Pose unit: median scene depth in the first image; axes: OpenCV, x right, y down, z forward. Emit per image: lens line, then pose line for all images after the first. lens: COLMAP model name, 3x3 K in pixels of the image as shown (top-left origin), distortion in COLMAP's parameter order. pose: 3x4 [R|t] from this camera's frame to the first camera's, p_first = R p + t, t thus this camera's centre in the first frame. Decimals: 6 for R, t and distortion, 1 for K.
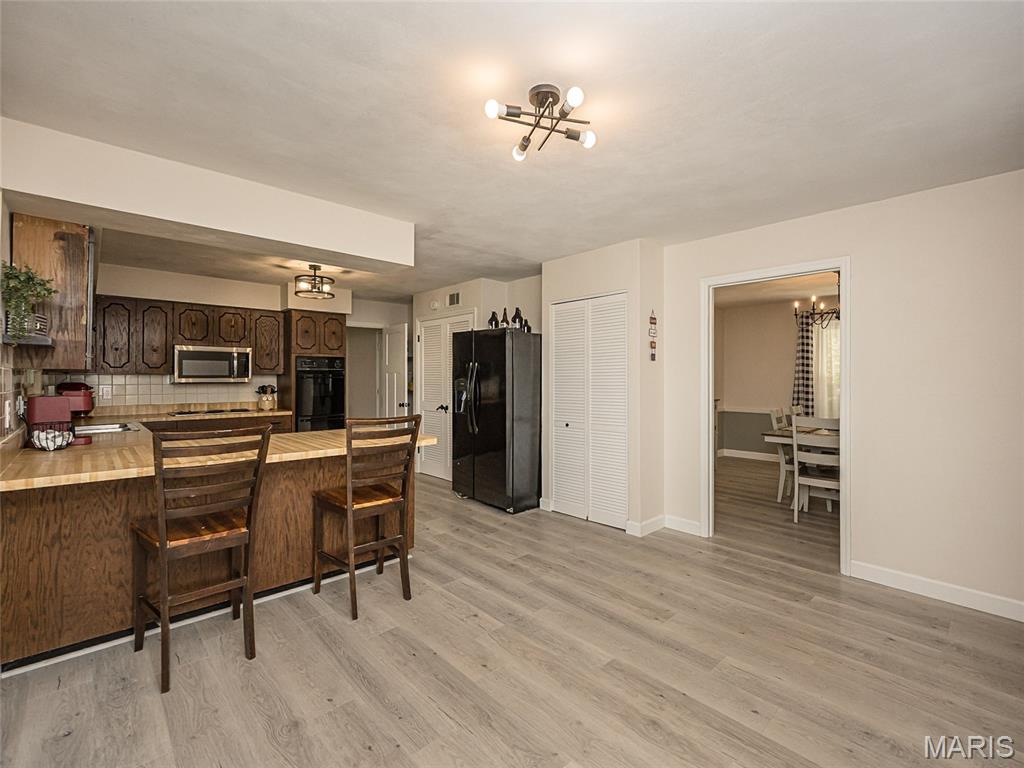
lens RADIAL K [[460.8, 0, 512.6], [0, 460.8, 380.6], [0, 0, 1]] dist [-0.003184, -0.000401]
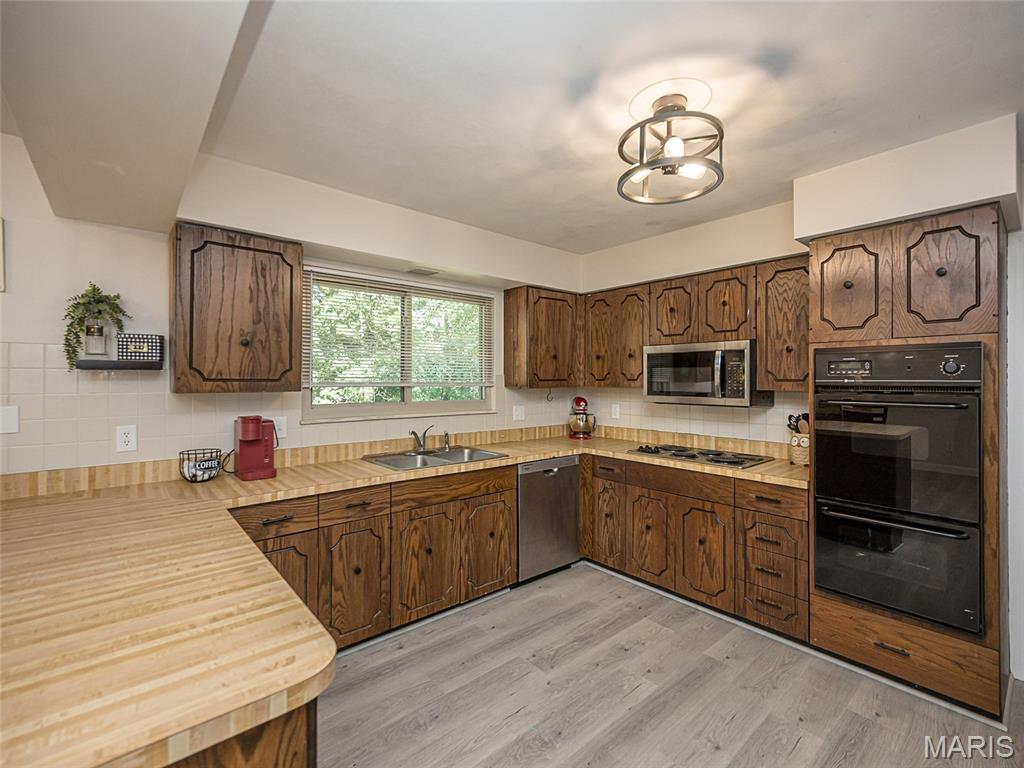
lens RADIAL K [[460.8, 0, 512.5], [0, 460.8, 378.3], [0, 0, 1]] dist [-0.003184, -0.000401]
pose [[-0.035922, 0.002387, -0.999352, -0.050017], [0.001176, 0.999997, 0.002346, -0.029874], [0.999354, -0.001091, -0.035925, 0.759535]]
